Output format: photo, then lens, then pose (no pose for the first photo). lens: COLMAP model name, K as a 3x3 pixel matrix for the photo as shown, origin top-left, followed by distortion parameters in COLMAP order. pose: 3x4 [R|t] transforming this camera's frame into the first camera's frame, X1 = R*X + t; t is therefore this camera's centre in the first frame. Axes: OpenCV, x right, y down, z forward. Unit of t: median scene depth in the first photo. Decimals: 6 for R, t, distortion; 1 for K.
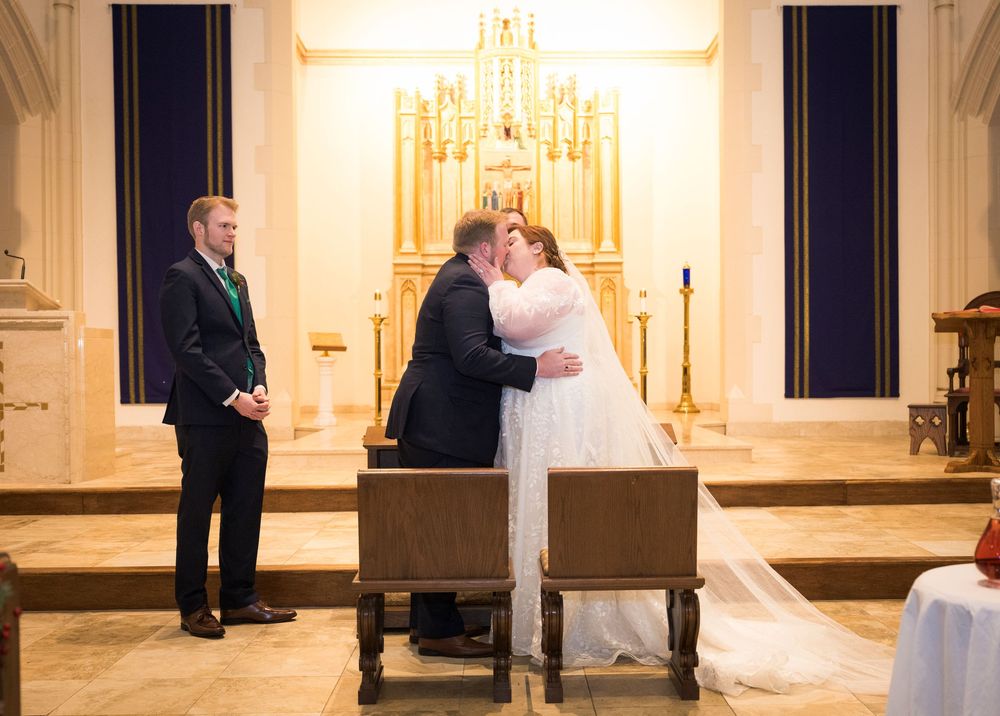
lens RADIAL K [[958.0, 0, 523.8], [0, 958.0, 361.4], [0, 0, 1]] dist [-0.007153, -0.001899]
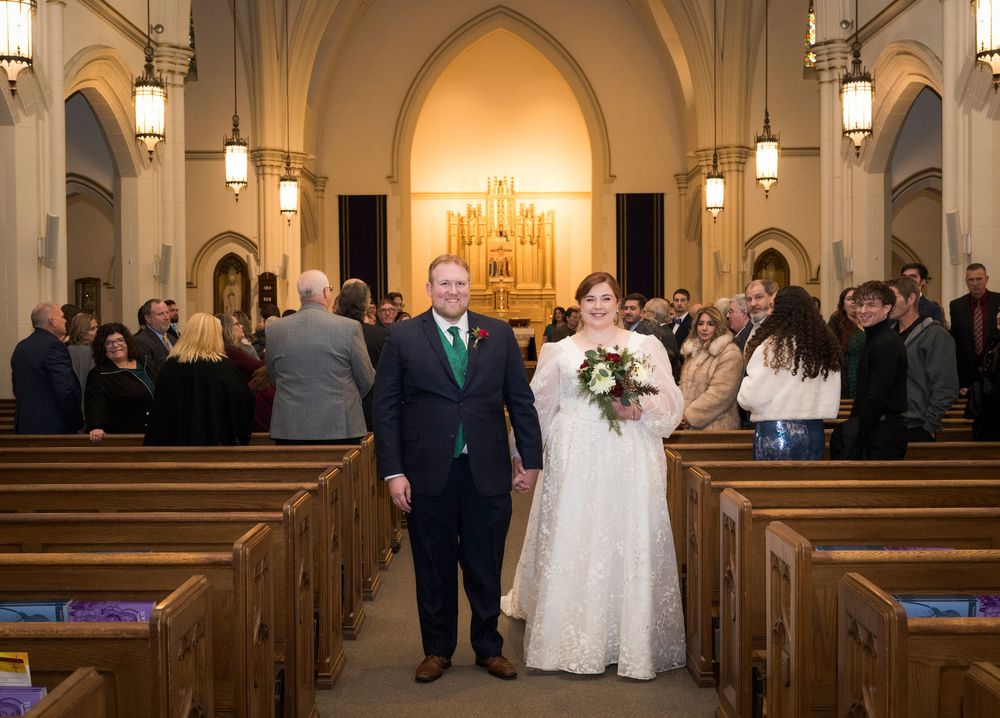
lens RADIAL K [[1374.6, 0, 500.0], [0, 1374.6, 359.0], [0, 0, 1]] dist [-0.010997, -0.008583]
pose [[0.999778, 0.001959, -0.020984, 0.045657], [-0.001418, 0.999667, 0.025776, -0.038975], [0.021027, -0.025740, 0.999447, -2.073278]]
